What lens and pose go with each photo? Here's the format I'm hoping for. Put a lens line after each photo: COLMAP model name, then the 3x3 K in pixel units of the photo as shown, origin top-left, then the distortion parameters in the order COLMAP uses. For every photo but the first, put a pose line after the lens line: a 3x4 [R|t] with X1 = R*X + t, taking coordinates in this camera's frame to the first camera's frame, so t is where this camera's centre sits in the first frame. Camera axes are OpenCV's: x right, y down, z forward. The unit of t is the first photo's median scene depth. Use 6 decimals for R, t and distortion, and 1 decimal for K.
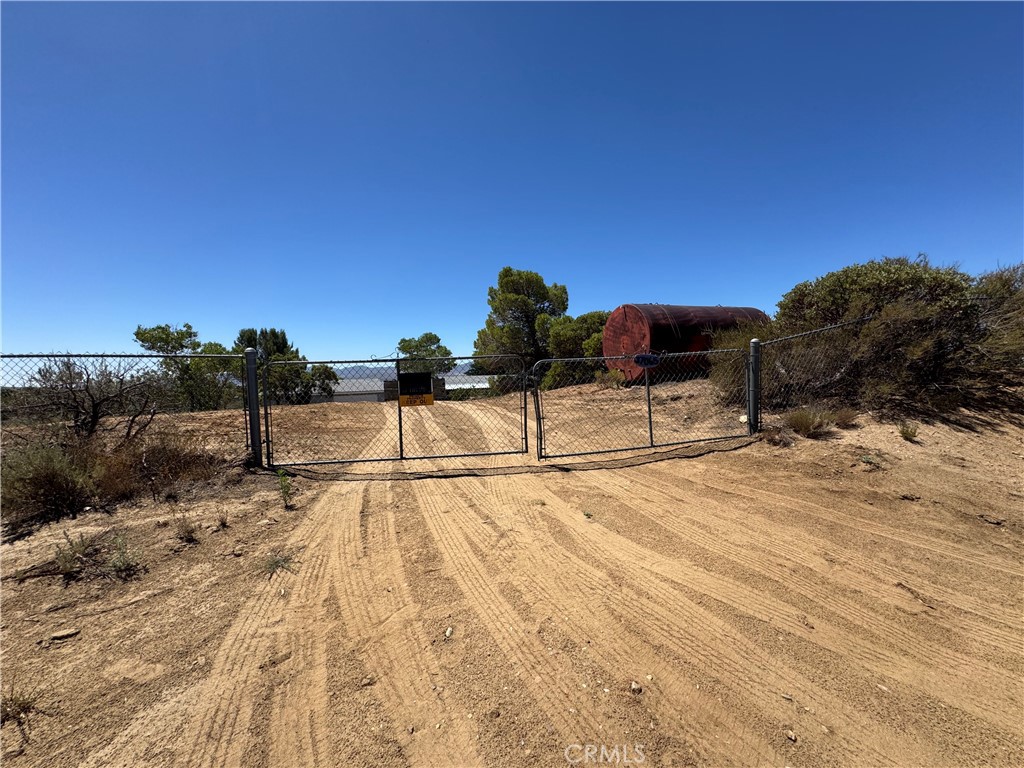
lens RADIAL K [[408.4, 0, 512.0], [0, 408.4, 384.0], [0, 0, 1]] dist [-0.002596, 0.000791]
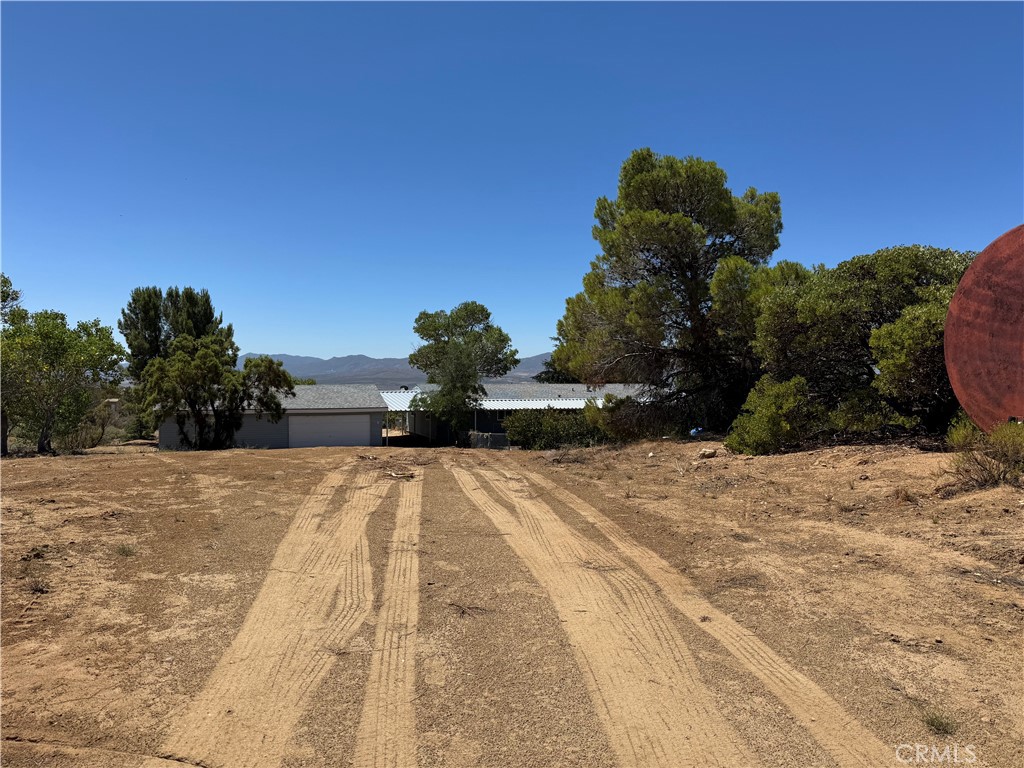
lens RADIAL K [[712.8, 0, 512.0], [0, 712.8, 384.0], [0, 0, 1]] dist [0.162250, -0.298963]
pose [[0.989206, 0.032868, -0.142800, -0.025318], [-0.034717, 0.999342, -0.010476, -0.021890], [0.142362, 0.015320, 0.989696, 0.186476]]
